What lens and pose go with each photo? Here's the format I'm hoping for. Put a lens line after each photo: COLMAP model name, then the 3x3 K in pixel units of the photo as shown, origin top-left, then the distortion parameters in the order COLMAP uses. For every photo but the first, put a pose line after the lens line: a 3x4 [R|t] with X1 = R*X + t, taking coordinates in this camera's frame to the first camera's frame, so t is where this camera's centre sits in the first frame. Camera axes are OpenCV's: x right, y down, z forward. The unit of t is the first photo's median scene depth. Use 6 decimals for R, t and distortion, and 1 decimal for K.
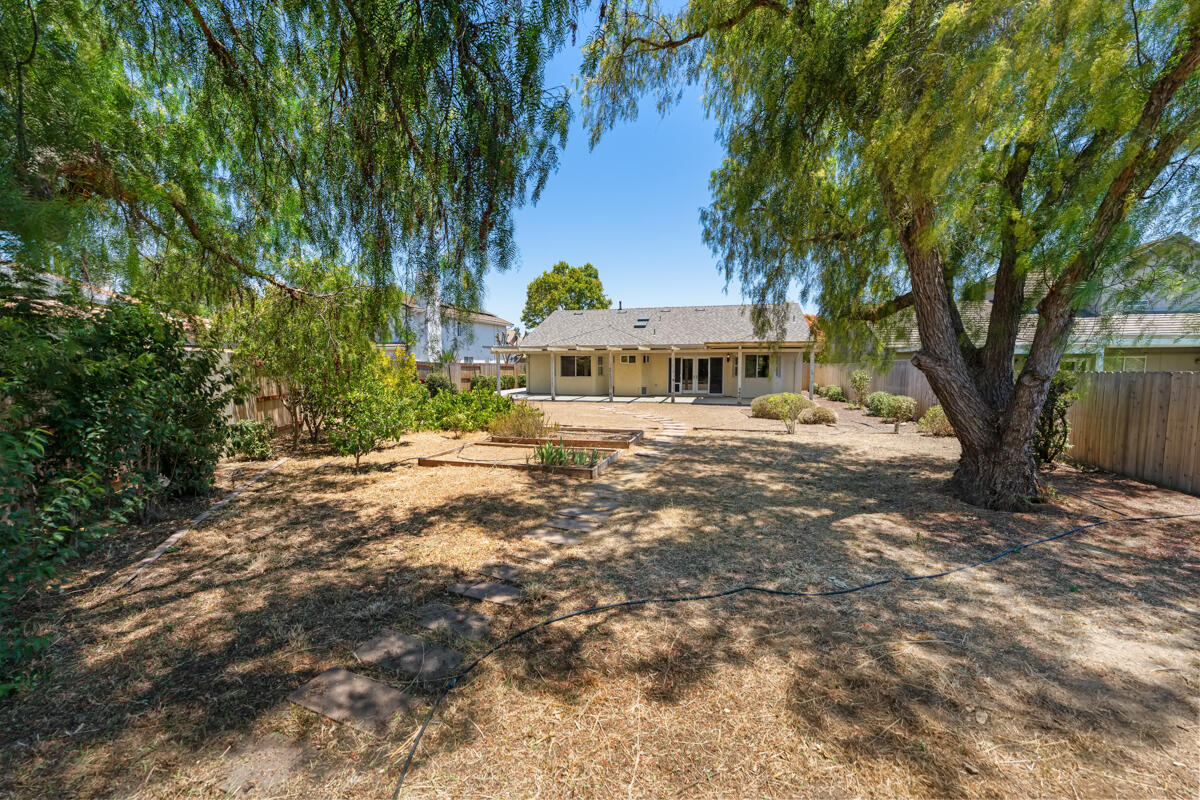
lens RADIAL K [[487.9, 0, 604.4], [0, 487.9, 400.2], [0, 0, 1]] dist [0.002009, 0.000128]
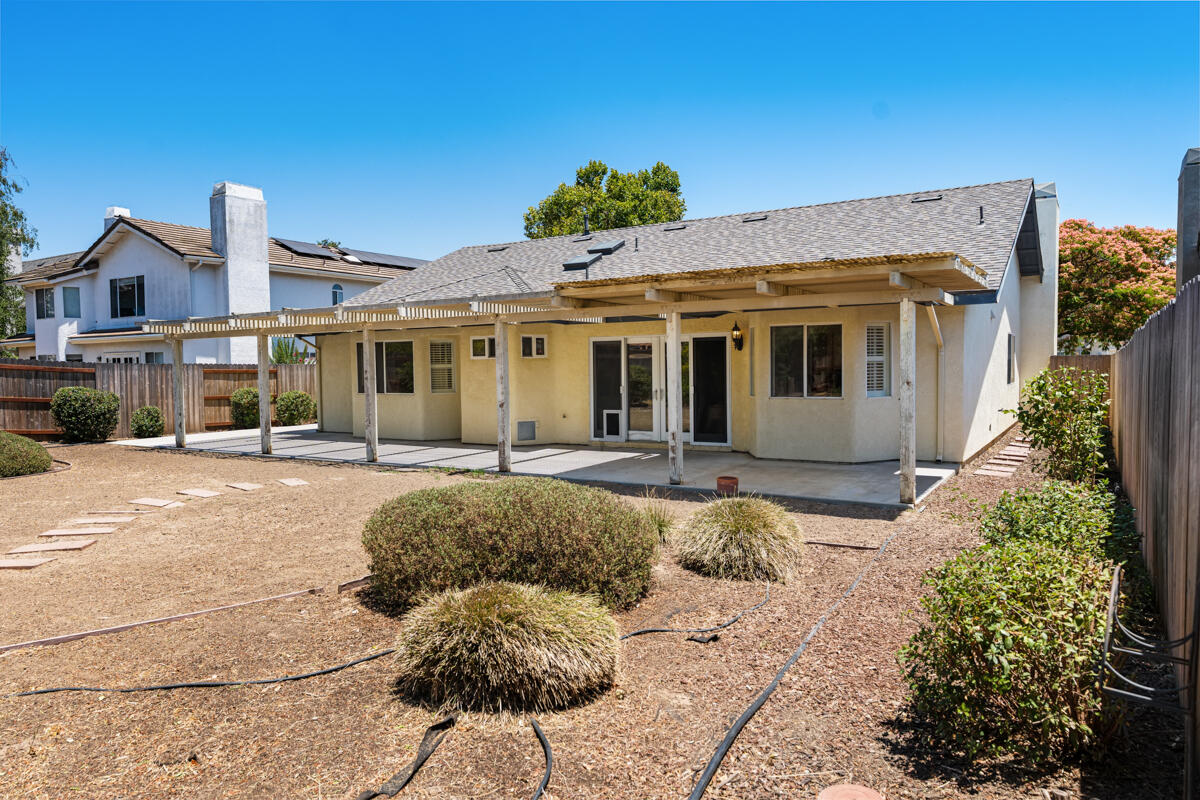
lens RADIAL K [[794.1, 0, 607.1], [0, 794.1, 401.1], [0, 0, 1]] dist [0.003265, -0.001224]
pose [[0.957529, -0.001058, -0.288336, 0.313435], [-0.006879, 0.999625, -0.026511, -0.025976], [0.288256, 0.027368, 0.957162, 0.423303]]
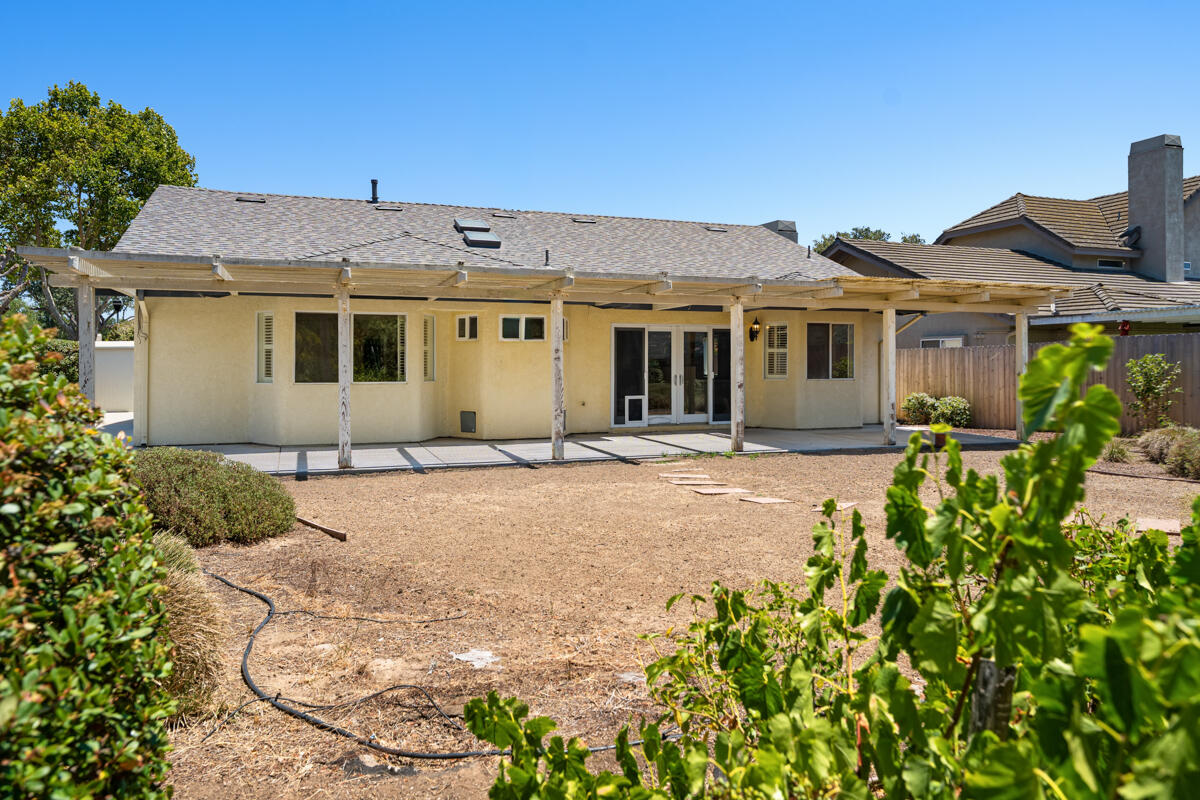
lens RADIAL K [[794.1, 0, 607.1], [0, 794.1, 401.1], [0, 0, 1]] dist [0.003265, -0.001224]
pose [[0.817594, -0.027097, 0.575157, -0.215664], [0.042271, 0.999021, -0.013022, -0.024087], [-0.574241, 0.034959, 0.817939, 0.511756]]
